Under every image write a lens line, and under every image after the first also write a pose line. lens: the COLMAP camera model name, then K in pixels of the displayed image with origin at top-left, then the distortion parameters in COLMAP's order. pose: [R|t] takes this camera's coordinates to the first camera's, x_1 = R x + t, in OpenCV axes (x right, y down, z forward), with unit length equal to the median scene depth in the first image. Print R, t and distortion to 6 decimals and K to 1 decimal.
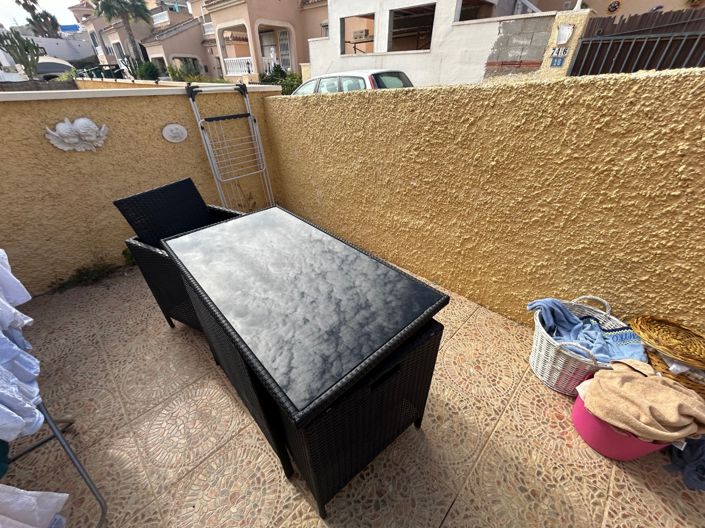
lens RADIAL K [[285.8, 0, 352.5], [0, 285.8, 264.0], [0, 0, 1]] dist [0.008680, -0.000140]
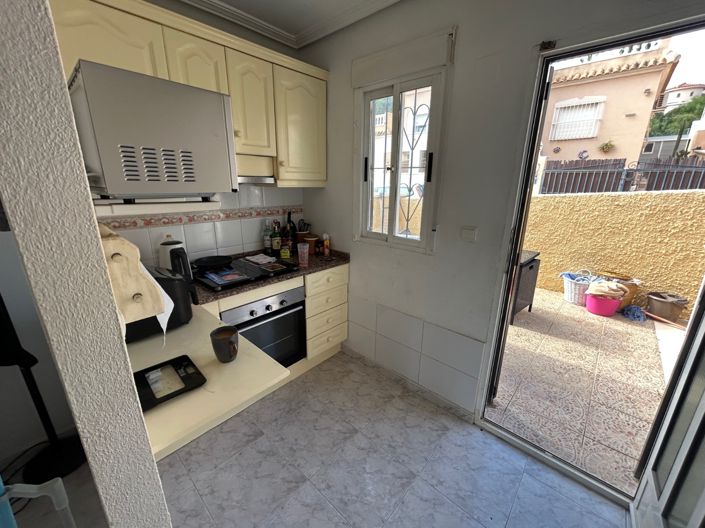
lens RADIAL K [[285.8, 0, 352.5], [0, 285.8, 264.0], [0, 0, 1]] dist [0.008680, -0.000140]
pose [[0.999642, -0.004515, 0.026385, -1.444485], [0.012319, 0.952687, -0.303702, 0.924791], [-0.023765, 0.303919, 0.952402, -1.571357]]
